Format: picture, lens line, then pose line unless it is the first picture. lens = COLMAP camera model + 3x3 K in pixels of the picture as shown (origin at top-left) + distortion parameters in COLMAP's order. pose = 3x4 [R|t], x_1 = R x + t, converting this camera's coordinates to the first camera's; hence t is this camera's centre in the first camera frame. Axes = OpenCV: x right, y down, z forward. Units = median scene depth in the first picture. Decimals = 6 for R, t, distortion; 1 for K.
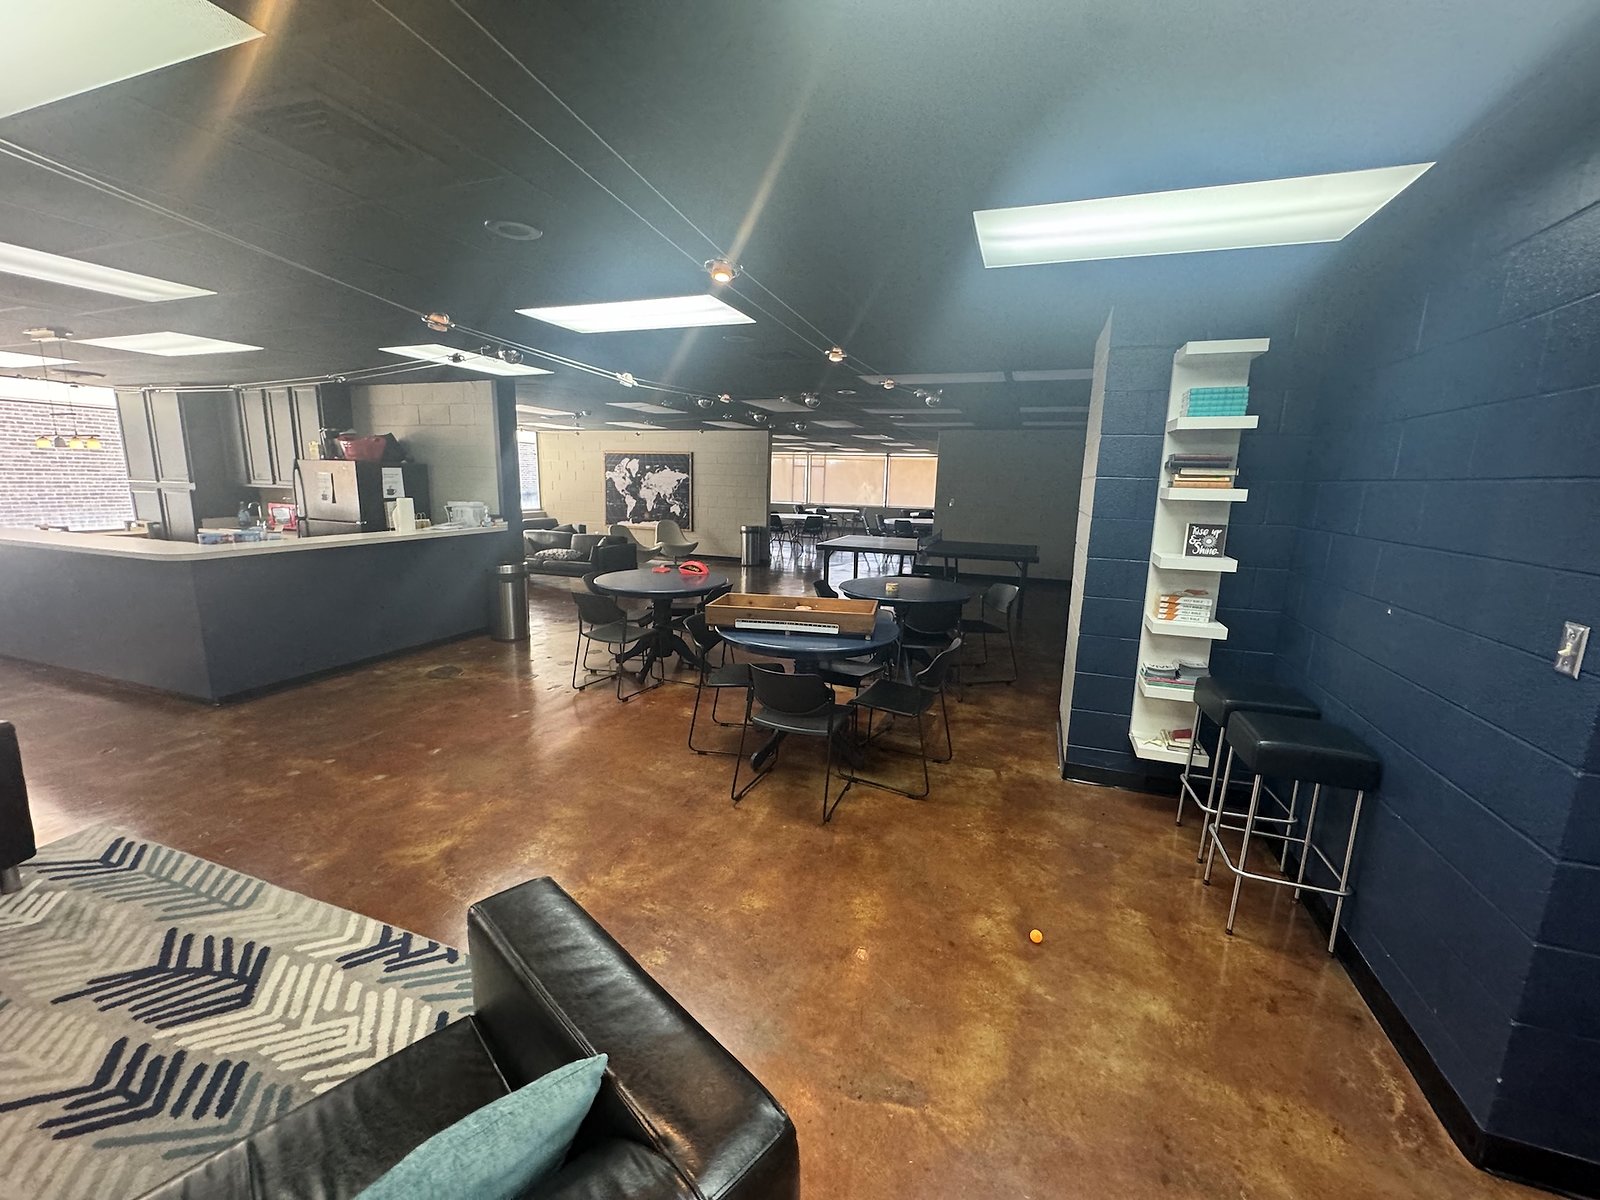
lens RADIAL K [[636.1, 0, 798.2], [0, 636.1, 597.7], [0, 0, 1]] dist [-0.004827, 0.000592]
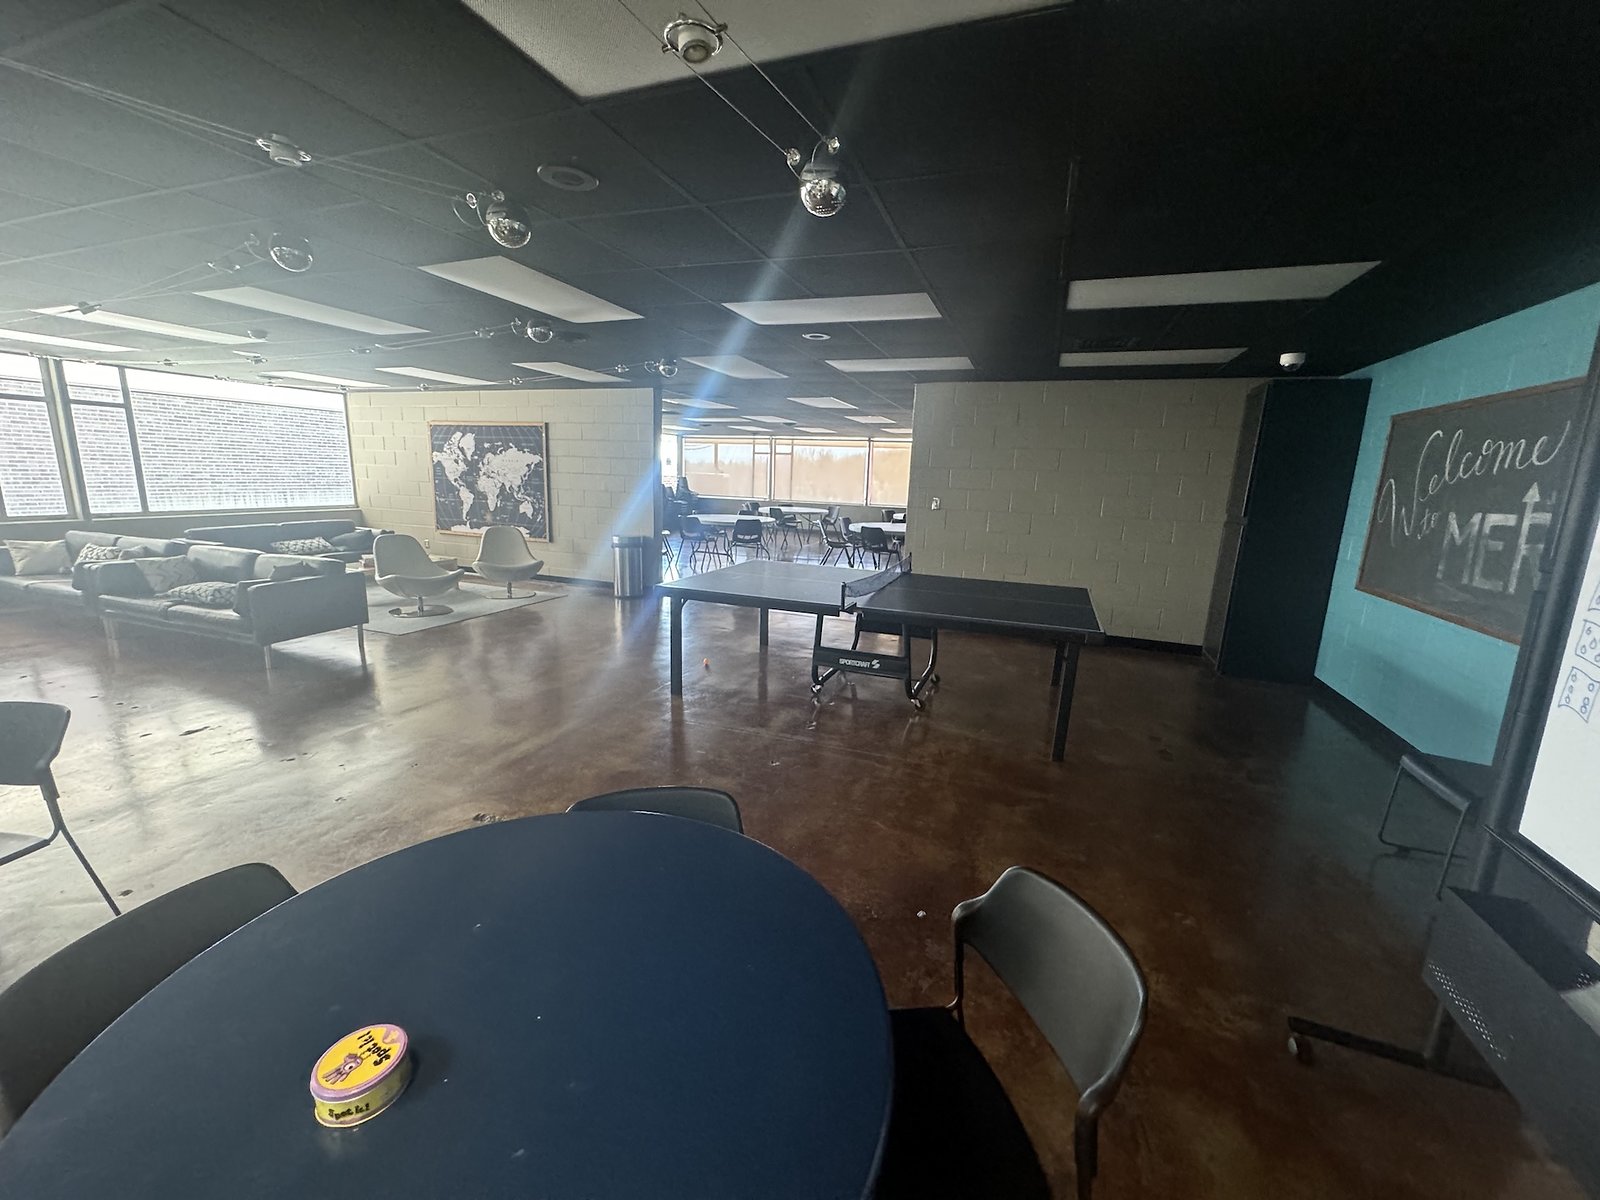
lens RADIAL K [[636.1, 0, 799.0], [0, 636.1, 597.4], [0, 0, 1]] dist [-0.004827, 0.000592]
pose [[0.999881, 0.011872, -0.009847, 0.254071], [-0.011787, 0.999894, 0.008593, -0.136212], [0.009948, -0.008475, 0.999915, 0.830948]]
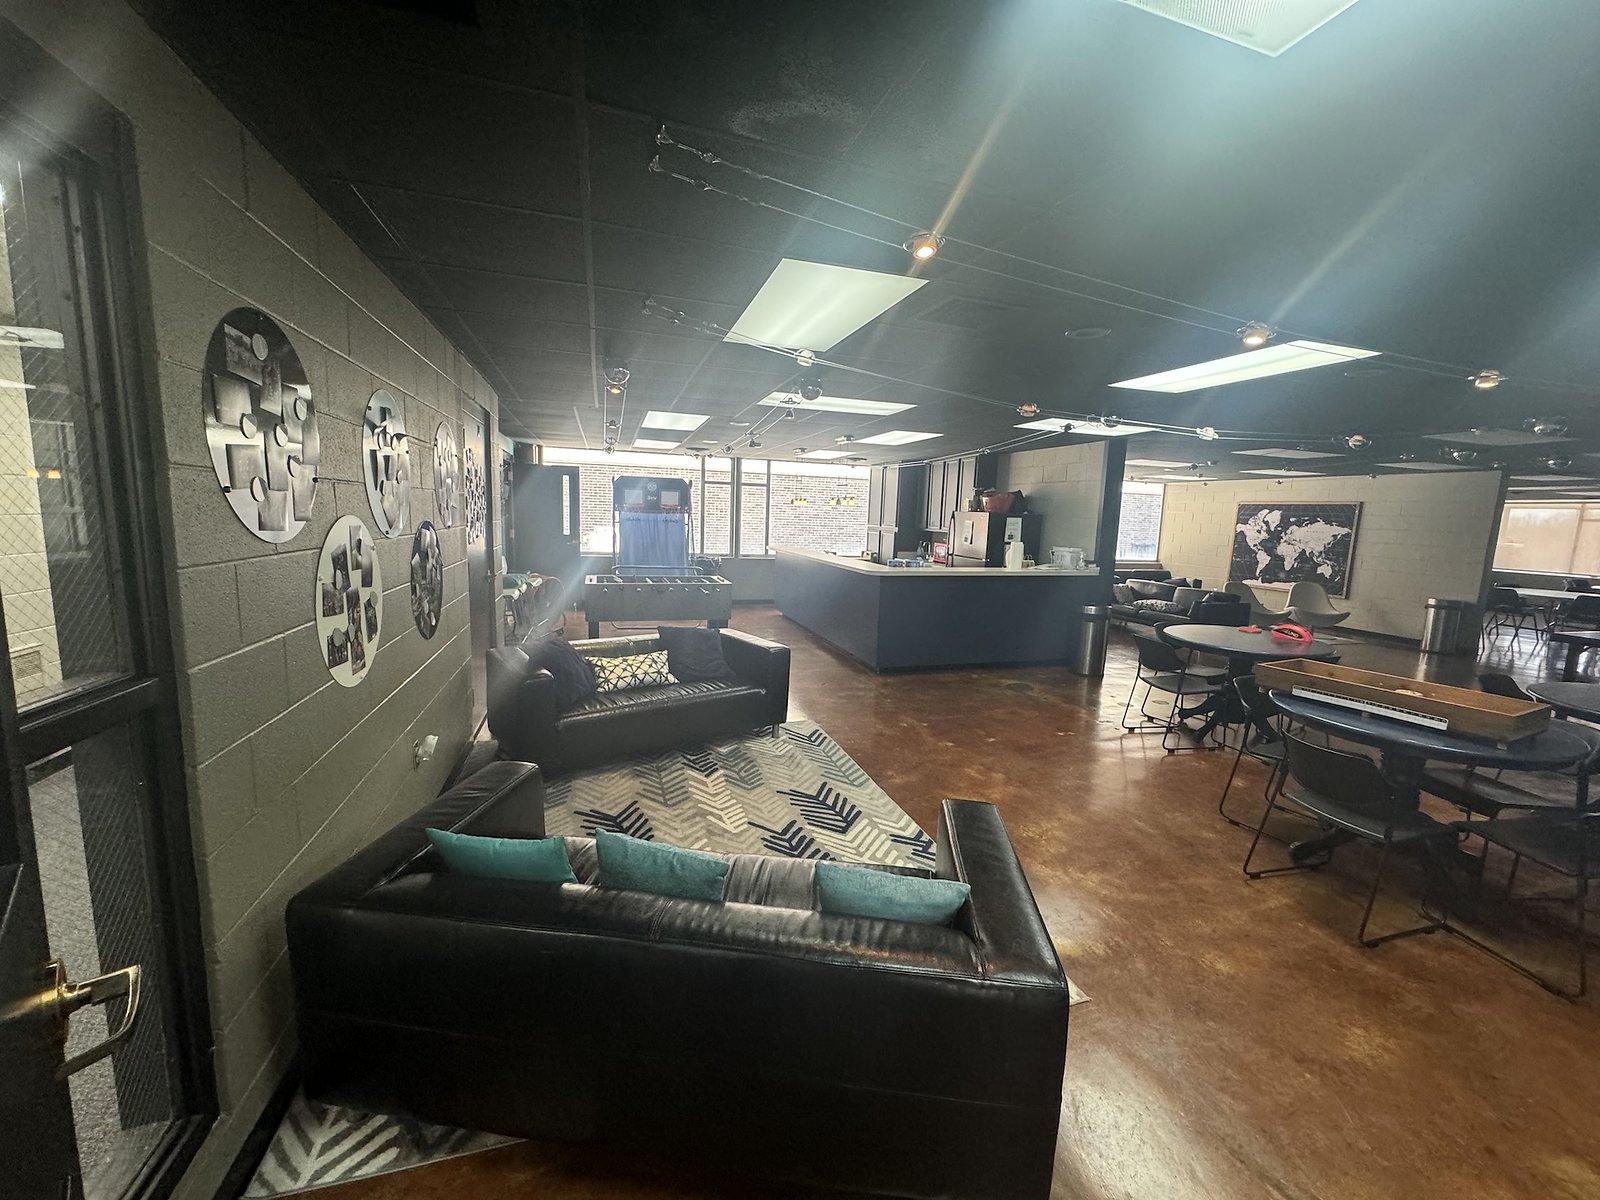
lens RADIAL K [[636.1, 0, 801.9], [0, 636.1, 597.6], [0, 0, 1]] dist [-0.004827, 0.000592]
pose [[0.605612, 0.103678, -0.788977, 0.122746], [-0.165991, 0.986125, 0.002172, 0.017800], [0.778255, 0.129647, 0.614419, -0.075228]]
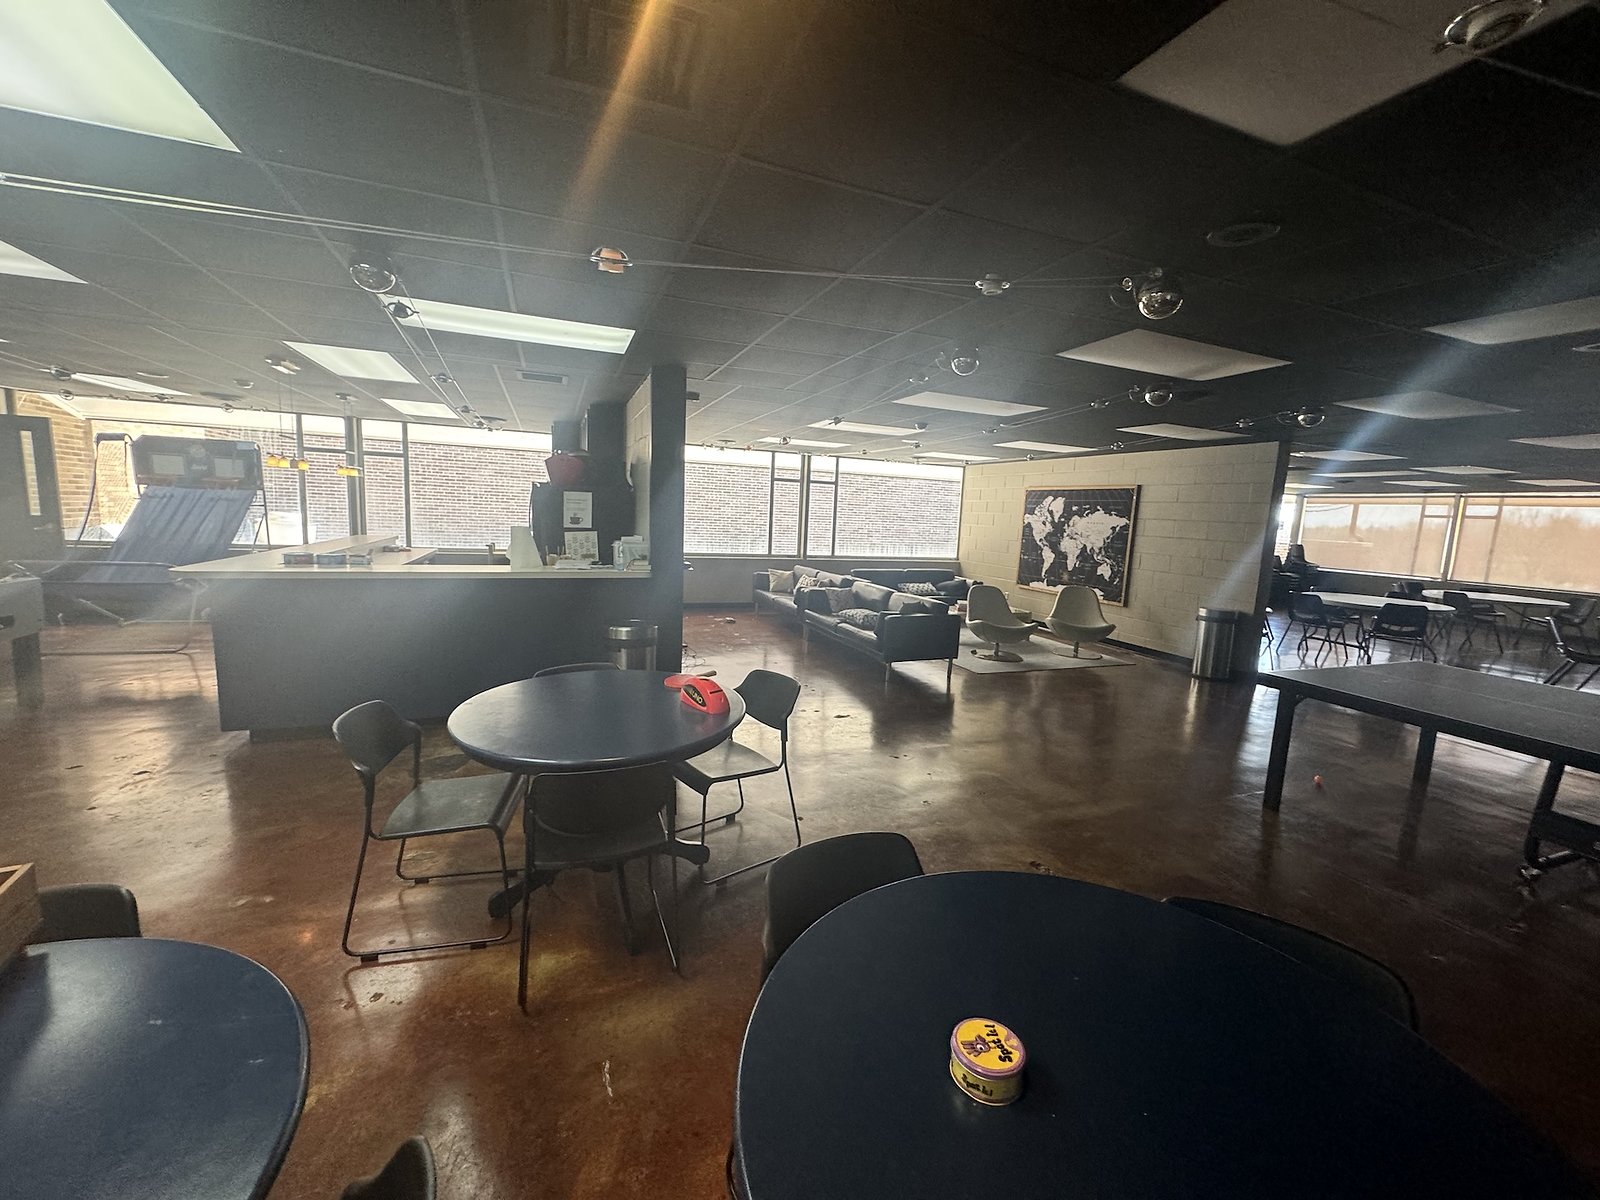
lens RADIAL K [[636.1, 0, 800.8], [0, 636.1, 597.4], [0, 0, 1]] dist [-0.004827, 0.000592]
pose [[0.662657, 0.106639, -0.741292, 0.230722], [-0.166506, 0.986016, -0.007000, -0.134324], [0.730179, 0.128068, 0.671146, 0.811346]]
